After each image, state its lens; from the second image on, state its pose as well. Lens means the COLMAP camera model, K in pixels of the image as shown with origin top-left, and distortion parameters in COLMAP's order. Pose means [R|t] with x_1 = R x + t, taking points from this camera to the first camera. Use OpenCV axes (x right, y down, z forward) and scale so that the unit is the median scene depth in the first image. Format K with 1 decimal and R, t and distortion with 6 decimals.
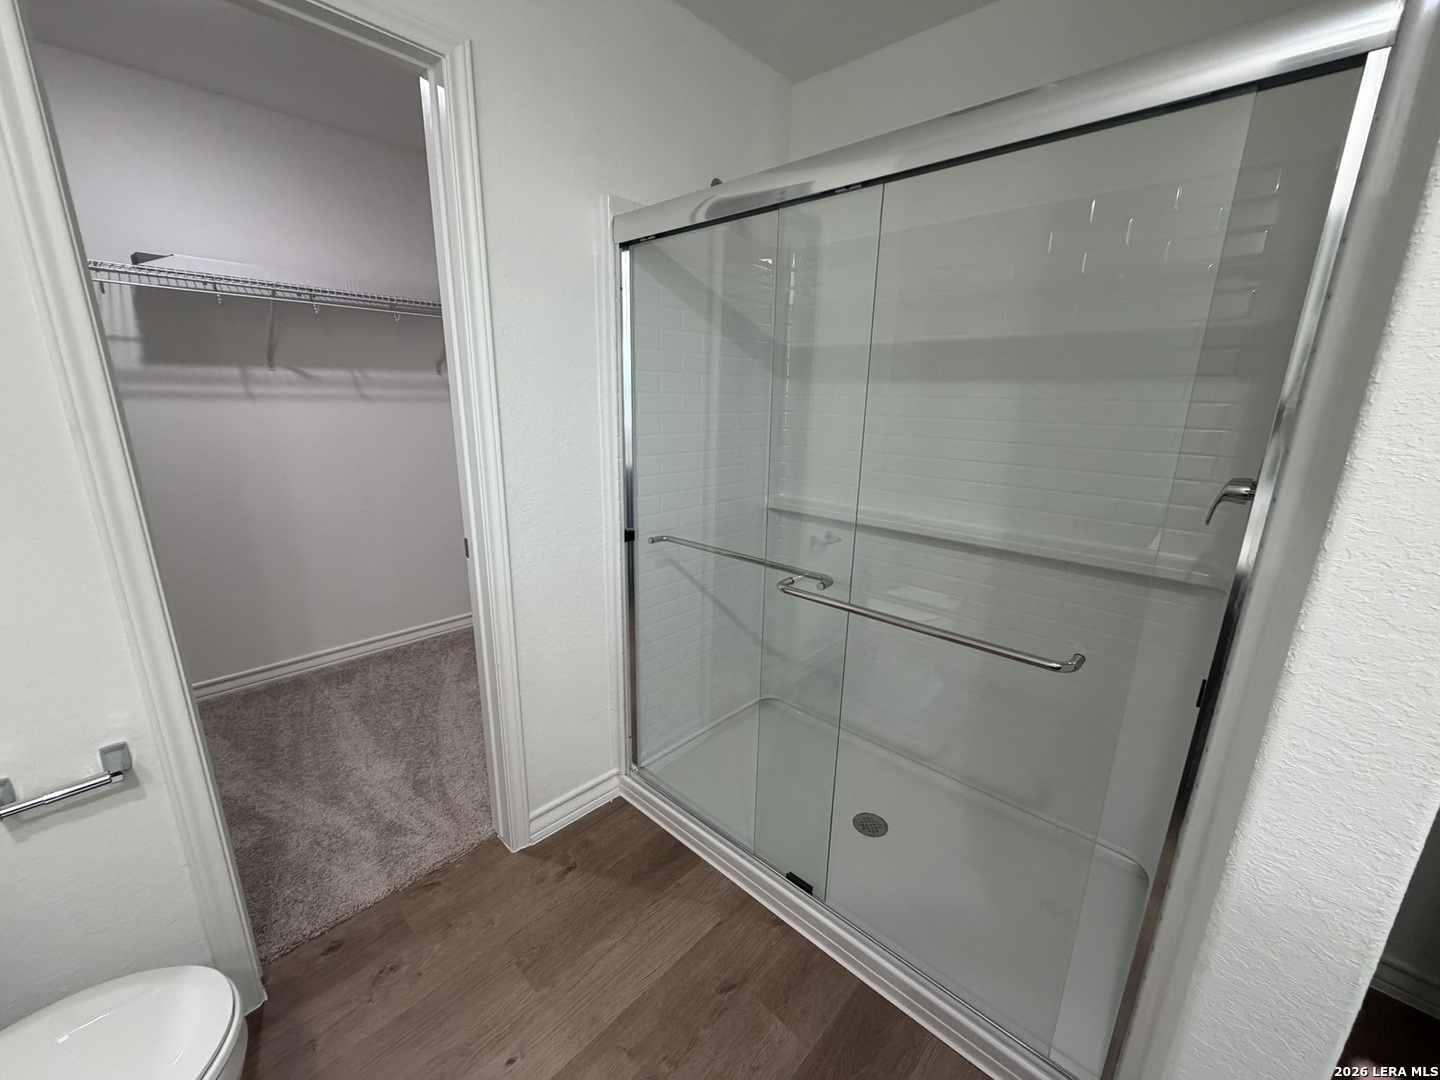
lens RADIAL K [[569.6, 0, 718.3], [0, 569.6, 539.1], [0, 0, 1]] dist [-0.002234, 0.000734]
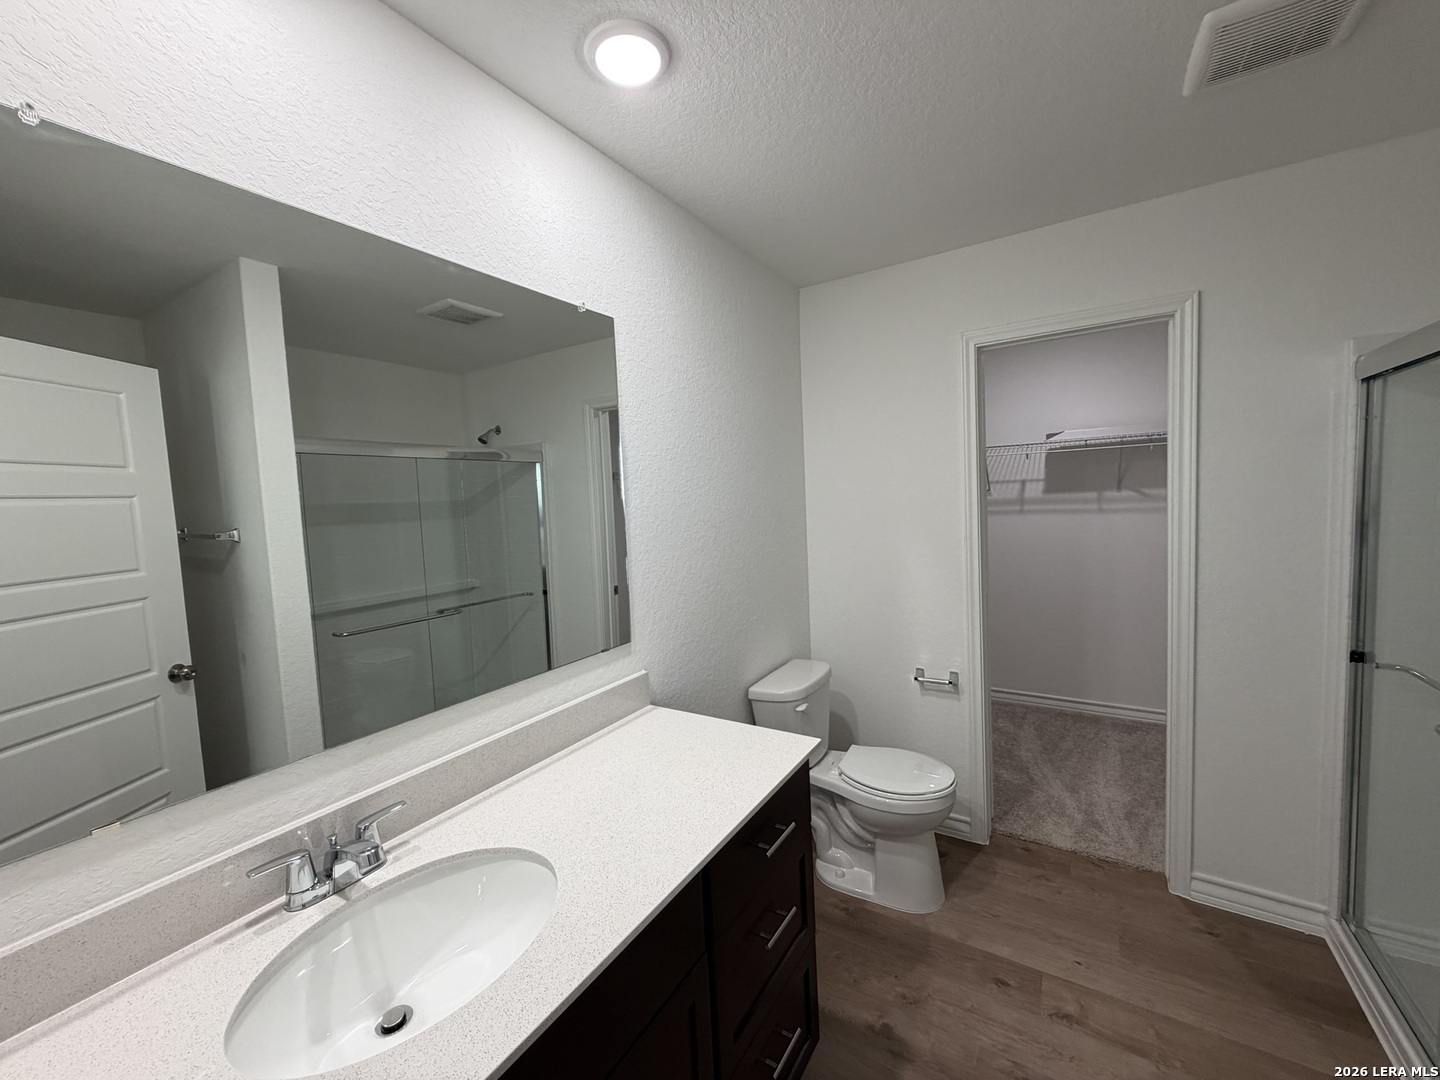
lens RADIAL K [[569.6, 0, 711.6], [0, 569.6, 539.8], [0, 0, 1]] dist [-0.002234, 0.000734]
pose [[0.168415, 0.042651, -0.984793, 0.557802], [-0.195625, 0.980637, 0.009016, 0.004096], [0.966109, 0.191132, 0.173498, -0.248751]]
